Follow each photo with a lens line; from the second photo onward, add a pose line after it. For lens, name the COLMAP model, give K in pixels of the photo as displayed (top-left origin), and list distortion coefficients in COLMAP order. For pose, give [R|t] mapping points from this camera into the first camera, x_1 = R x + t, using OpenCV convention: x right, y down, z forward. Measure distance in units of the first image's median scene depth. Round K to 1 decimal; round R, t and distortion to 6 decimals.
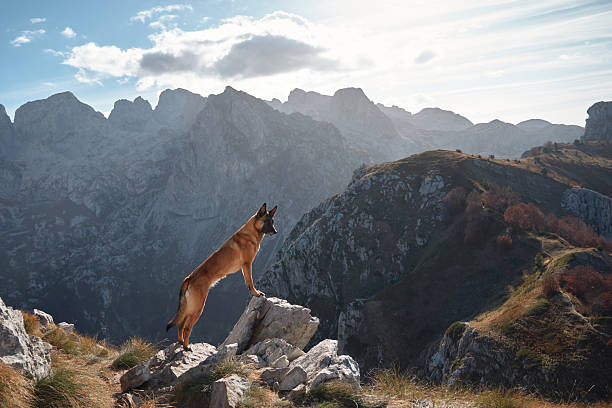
lens RADIAL K [[495.1, 0, 309.7], [0, 495.1, 199.7], [0, 0, 1]] dist [0.004141, 0.013255]
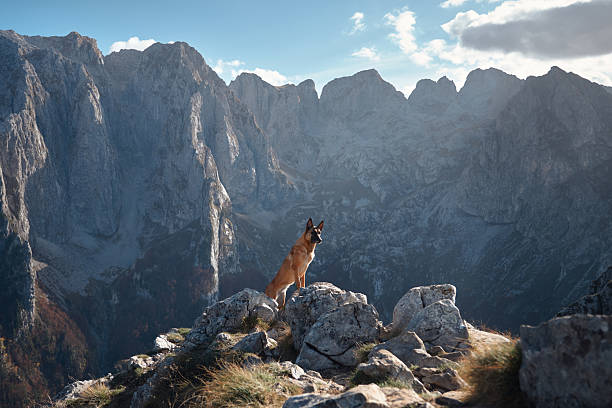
lens RADIAL K [[495.1, 0, 303.8], [0, 495.1, 209.0], [0, 0, 1]] dist [0.004141, 0.013255]
pose [[0.852215, 0.152068, -0.500605, -0.079991], [-0.142247, 0.988130, 0.058006, 0.013359], [0.503483, 0.021776, 0.863731, 0.109787]]
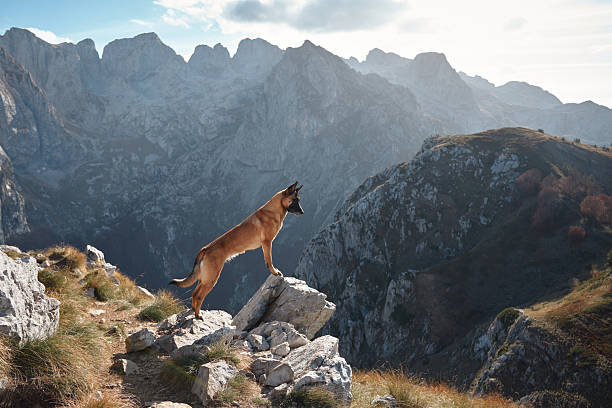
lens RADIAL K [[495.1, 0, 309.5], [0, 495.1, 199.8], [0, 0, 1]] dist [0.004141, 0.013255]
pose [[0.984147, 0.124937, -0.125875, 0.004866], [-0.114172, 0.989429, 0.089413, -0.003461], [0.135715, -0.073624, 0.988009, 0.003257]]
